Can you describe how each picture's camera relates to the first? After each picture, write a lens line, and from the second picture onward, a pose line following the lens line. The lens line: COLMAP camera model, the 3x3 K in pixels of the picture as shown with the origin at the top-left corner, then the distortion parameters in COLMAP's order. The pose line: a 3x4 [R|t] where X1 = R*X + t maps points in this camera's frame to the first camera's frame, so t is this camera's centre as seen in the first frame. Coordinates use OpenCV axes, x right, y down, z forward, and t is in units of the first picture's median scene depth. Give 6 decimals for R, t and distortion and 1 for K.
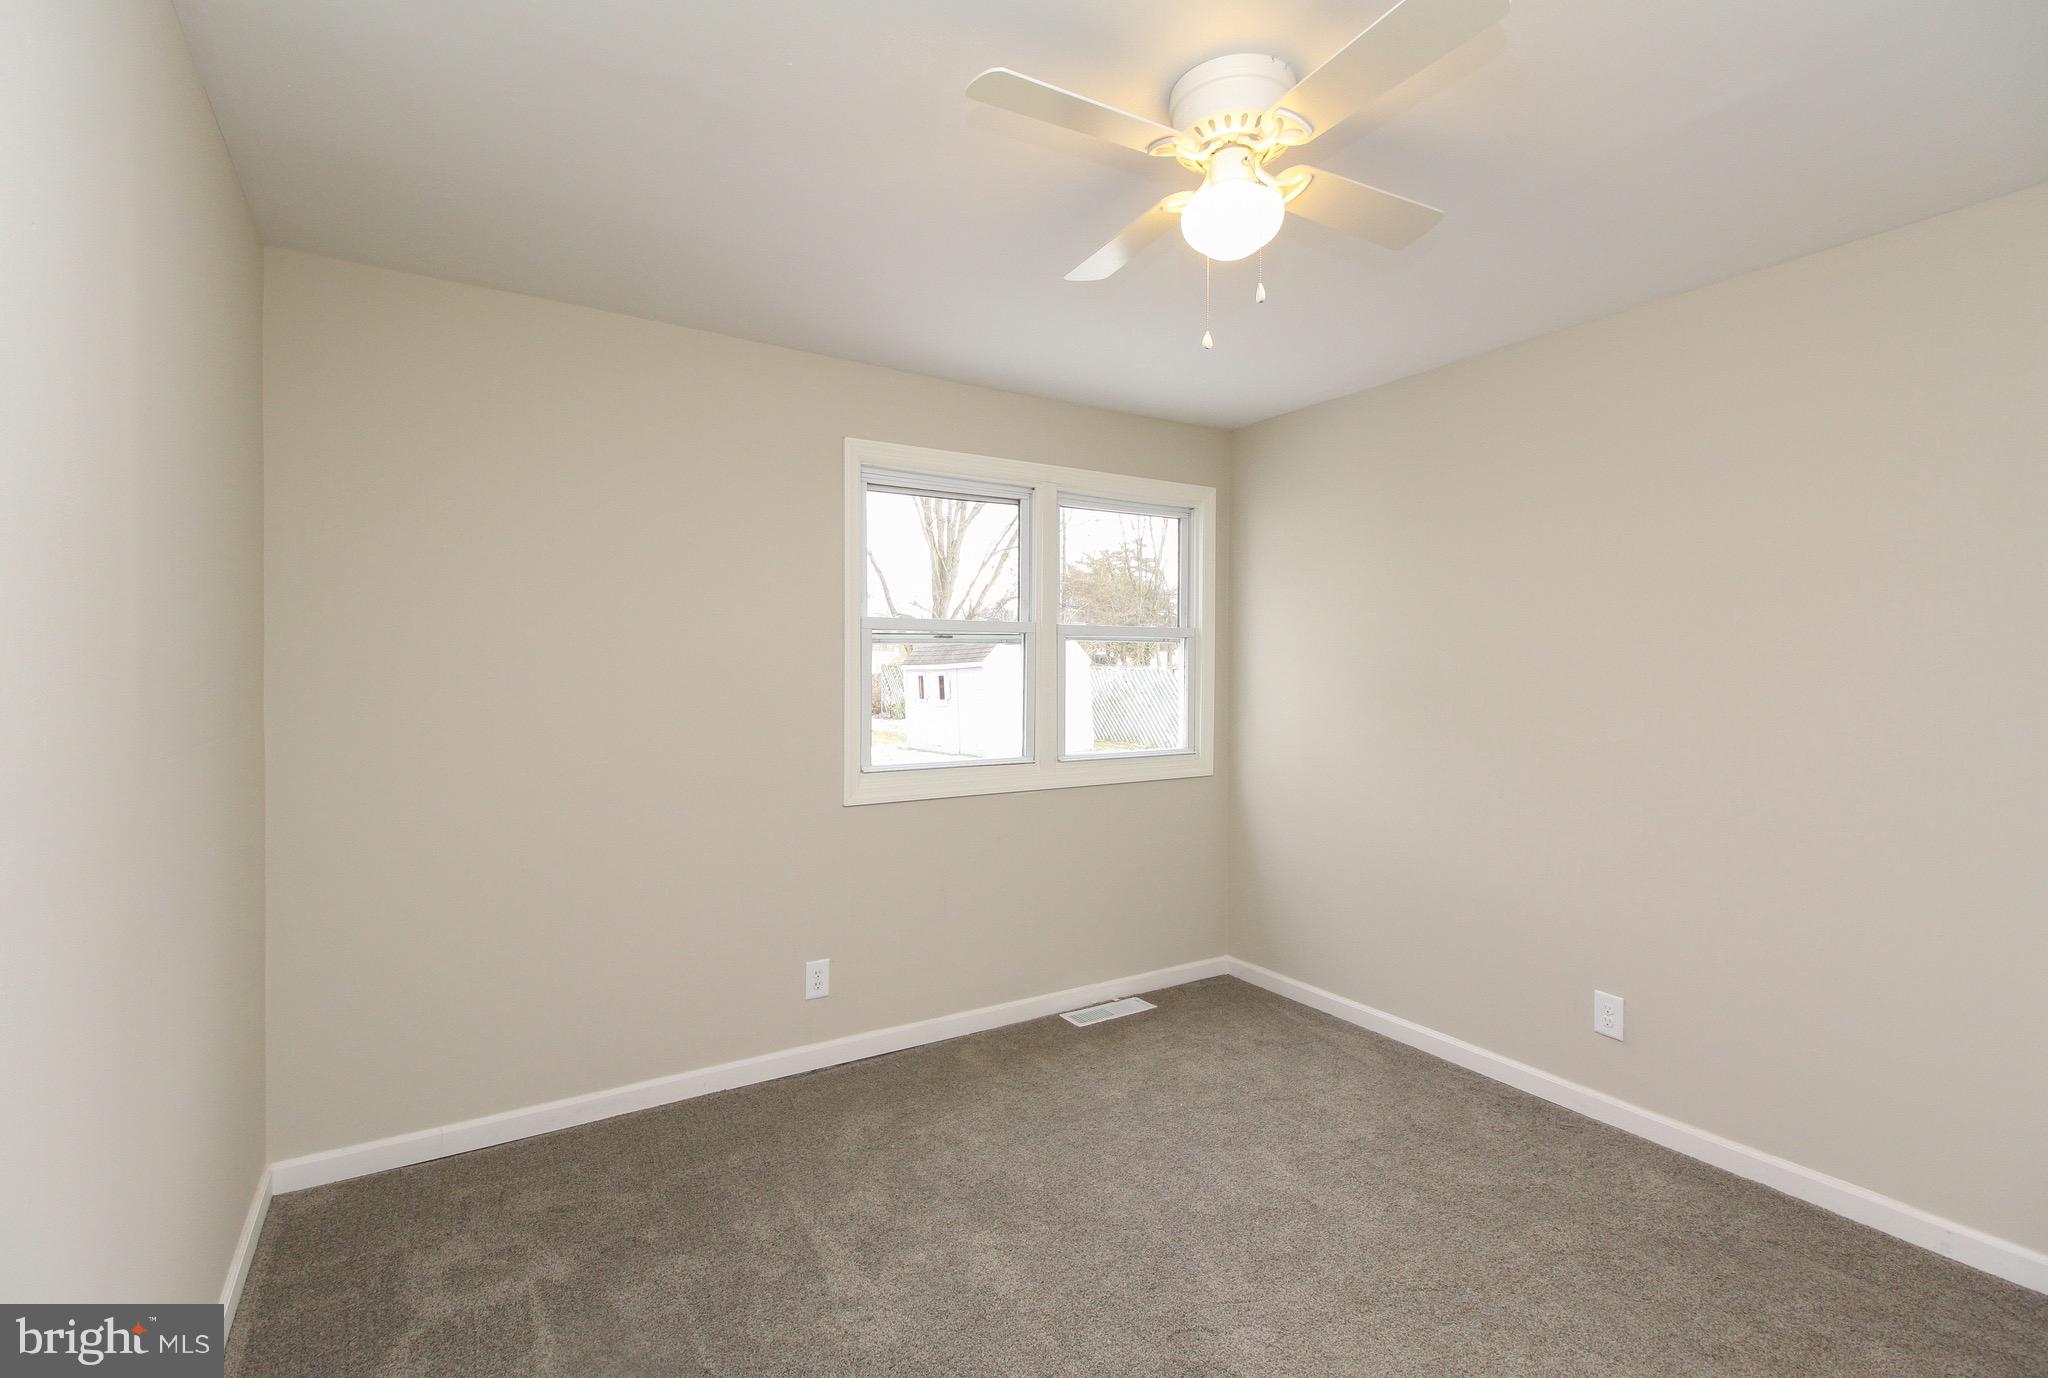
lens RADIAL K [[940.4, 0, 1056.7], [0, 940.4, 663.4], [0, 0, 1]] dist [0.016609, -0.006197]
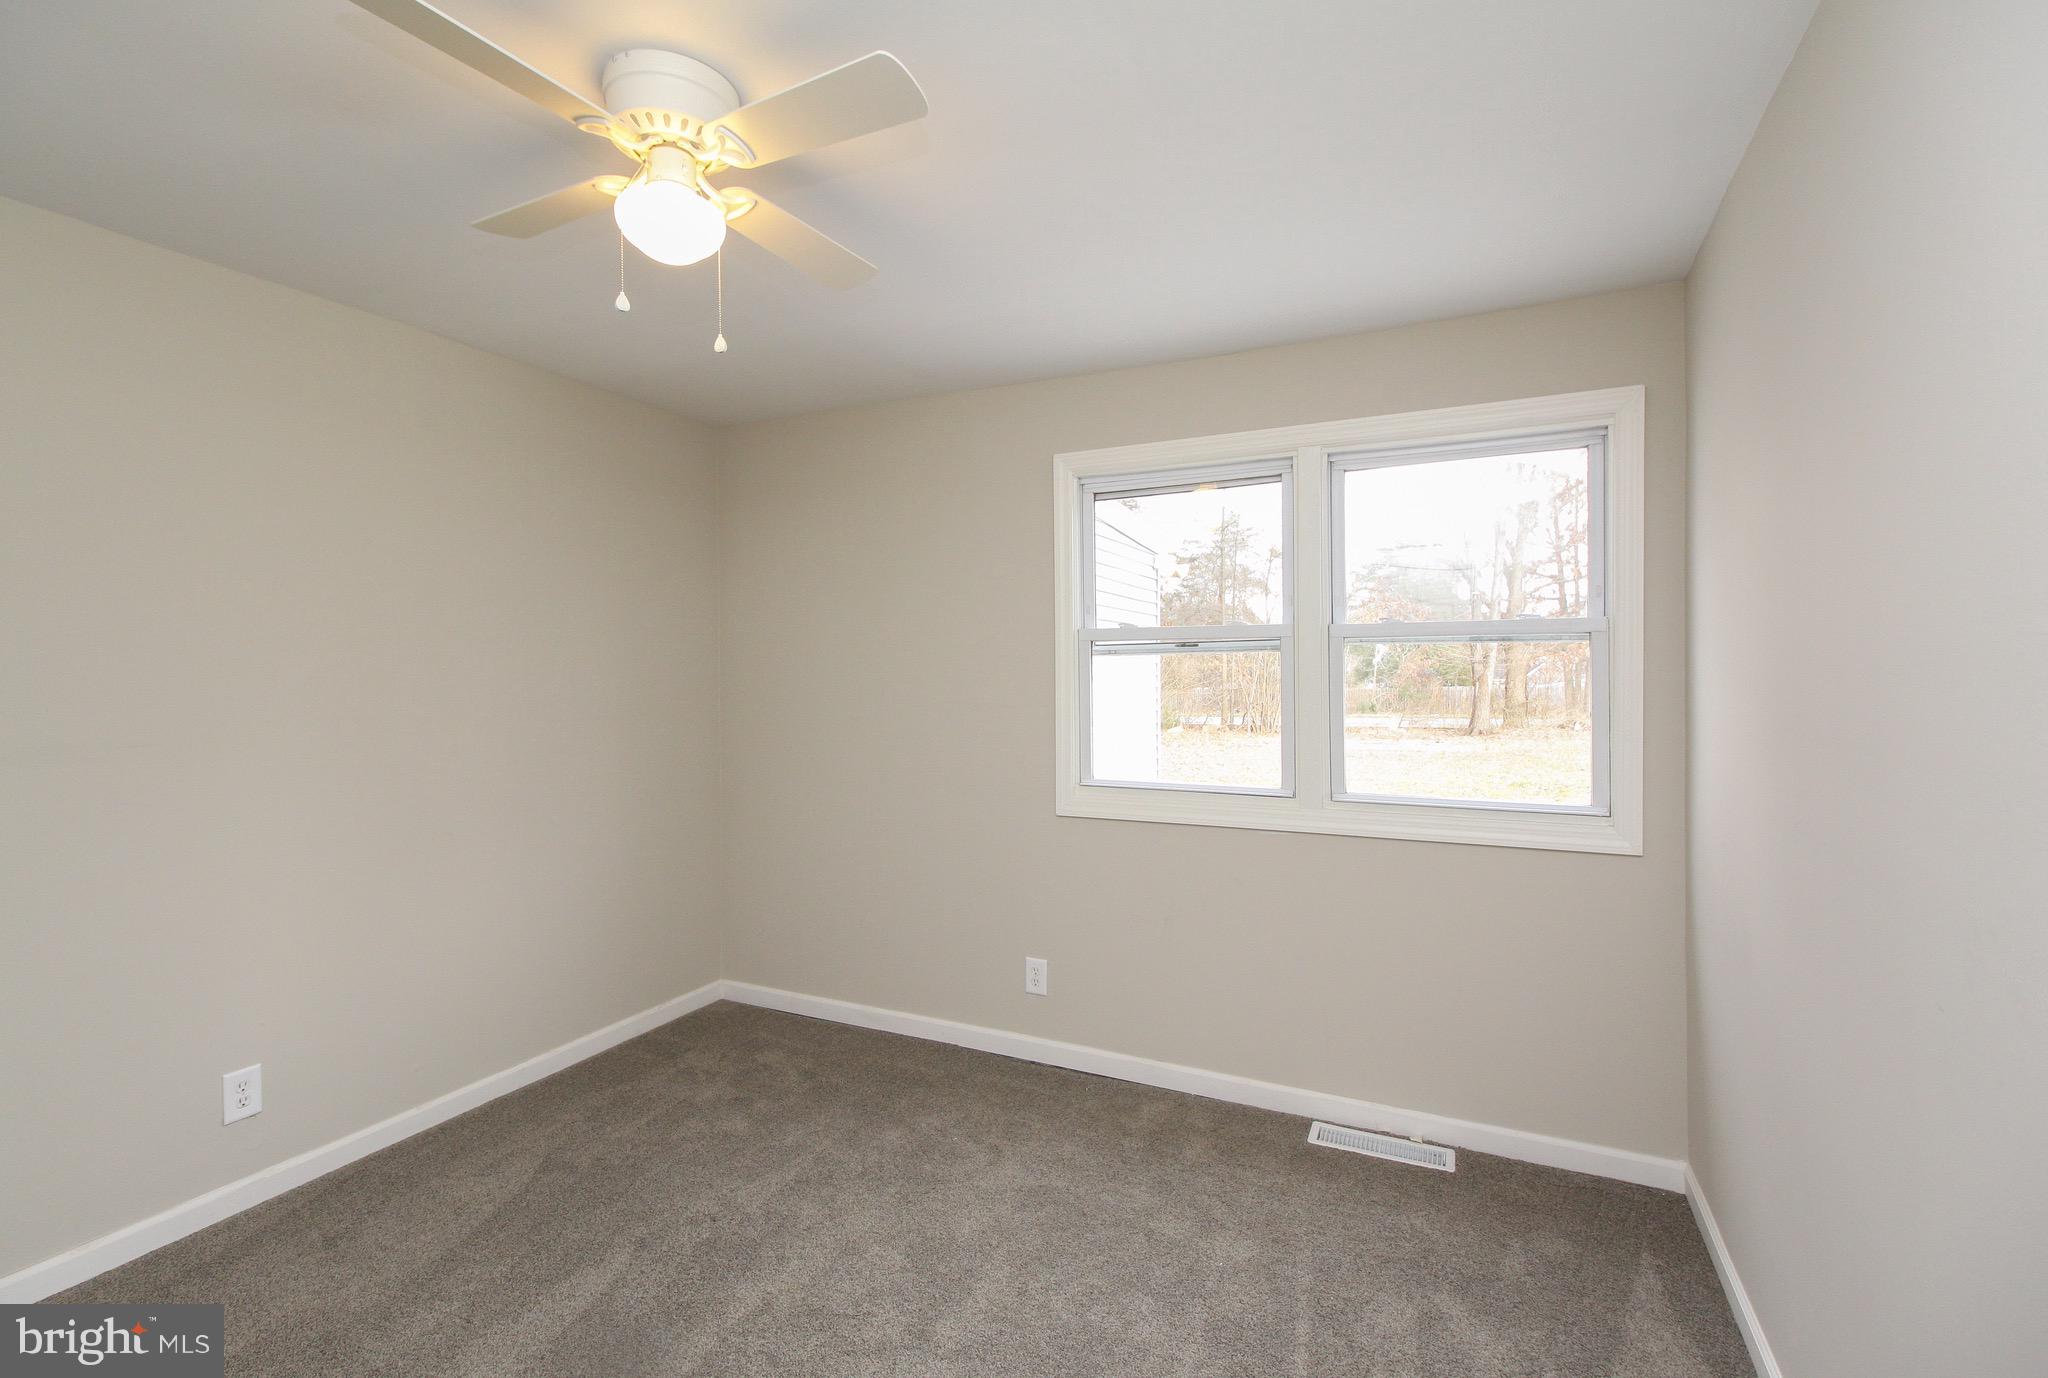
lens RADIAL K [[944.0, 0, 1019.6], [0, 944.0, 675.3], [0, 0, 1]] dist [0.011463, -0.000311]
pose [[0.514985, -0.011922, -0.857116, 0.575537], [0.000845, 0.999910, -0.013400, 0.012575], [0.857199, 0.006176, 0.514948, 0.394954]]
